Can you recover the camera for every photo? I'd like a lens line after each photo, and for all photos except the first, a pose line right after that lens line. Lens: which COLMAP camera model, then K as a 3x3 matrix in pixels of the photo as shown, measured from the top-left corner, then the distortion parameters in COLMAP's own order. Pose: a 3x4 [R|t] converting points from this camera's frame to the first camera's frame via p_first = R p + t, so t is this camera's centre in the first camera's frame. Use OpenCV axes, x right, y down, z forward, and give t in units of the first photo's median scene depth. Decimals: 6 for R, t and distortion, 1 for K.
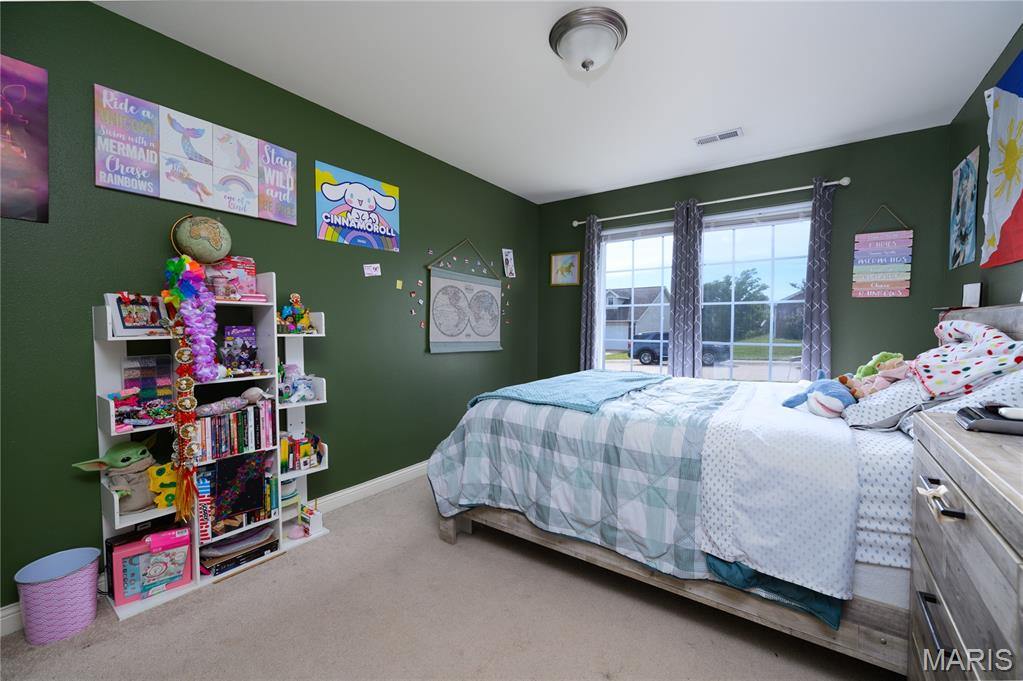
lens RADIAL K [[422.5, 0, 510.2], [0, 422.5, 343.3], [0, 0, 1]] dist [-0.012022, -0.000036]
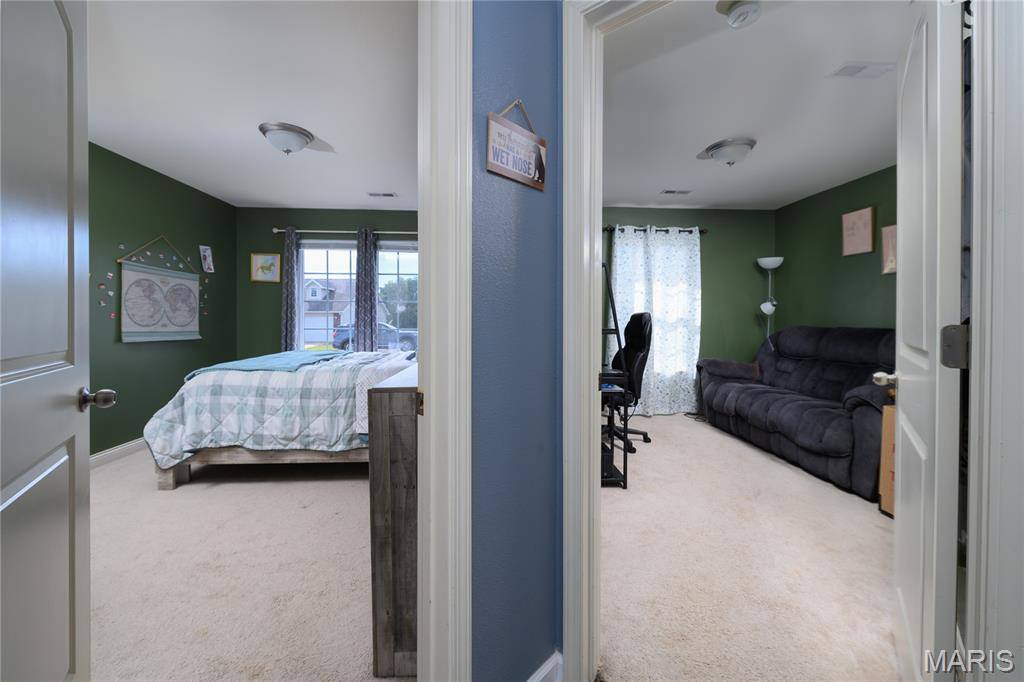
lens RADIAL K [[422.9, 0, 517.5], [0, 422.9, 323.8], [0, 0, 1]] dist [-0.012022, -0.000036]
pose [[0.777119, -0.008515, 0.629296, -0.079393], [0.024421, 0.999563, -0.016631, 0.017661], [-0.628880, 0.028292, 0.776988, -0.422573]]
